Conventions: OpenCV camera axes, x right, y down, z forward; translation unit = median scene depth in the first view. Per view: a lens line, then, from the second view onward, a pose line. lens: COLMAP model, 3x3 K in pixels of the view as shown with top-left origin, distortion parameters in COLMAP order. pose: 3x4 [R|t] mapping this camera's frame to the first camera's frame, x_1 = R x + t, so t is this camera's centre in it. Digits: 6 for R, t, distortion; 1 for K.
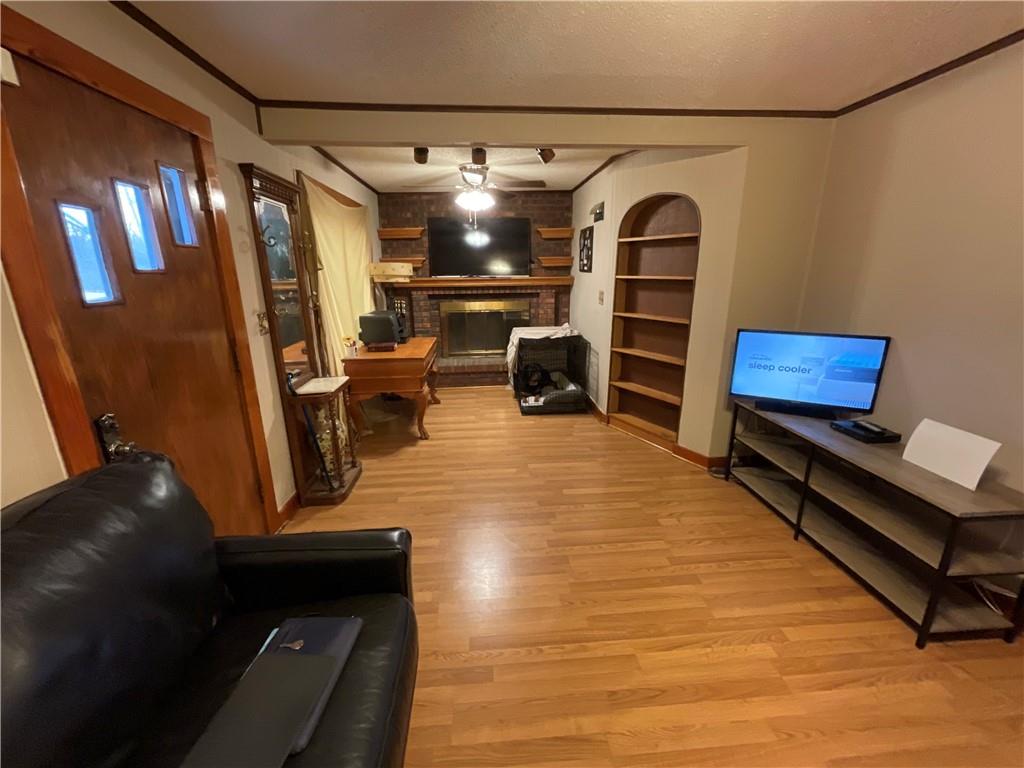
lens RADIAL K [[417.3, 0, 513.2], [0, 417.3, 383.6], [0, 0, 1]] dist [-0.002965, 0.000348]
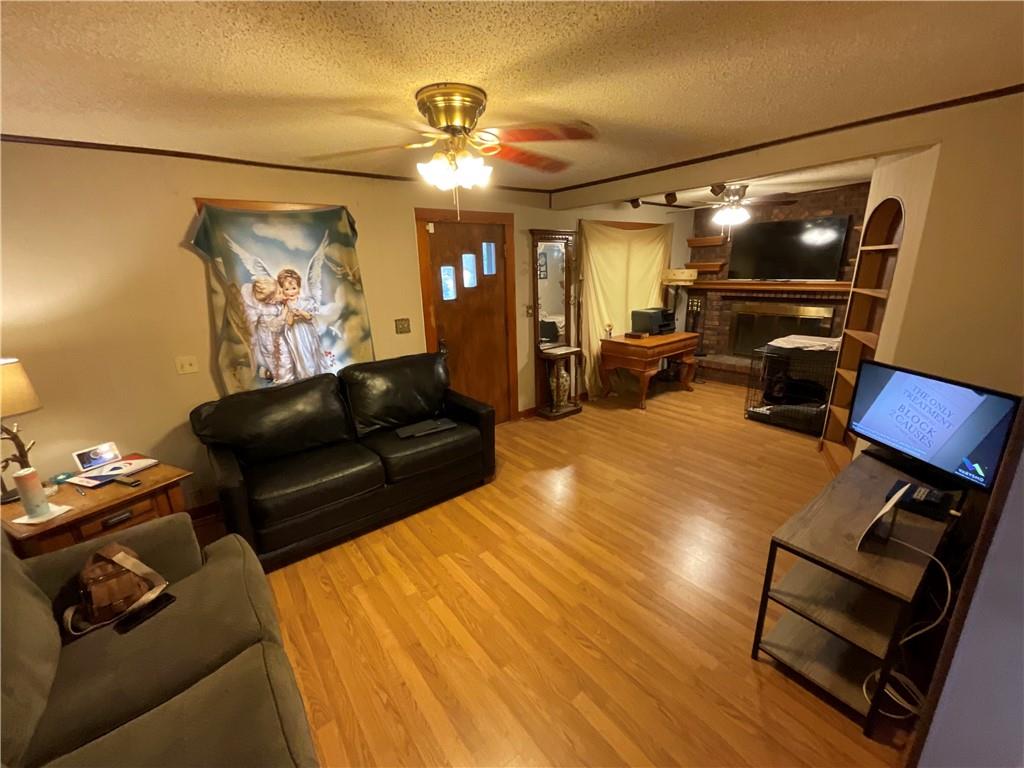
lens RADIAL K [[417.3, 0, 513.2], [0, 417.3, 383.6], [0, 0, 1]] dist [-0.002965, 0.000348]
pose [[0.556209, 0.218521, -0.801798, 0.588847], [-0.194606, 0.972232, 0.129972, -0.034499], [0.807936, 0.083743, 0.583290, -0.087041]]
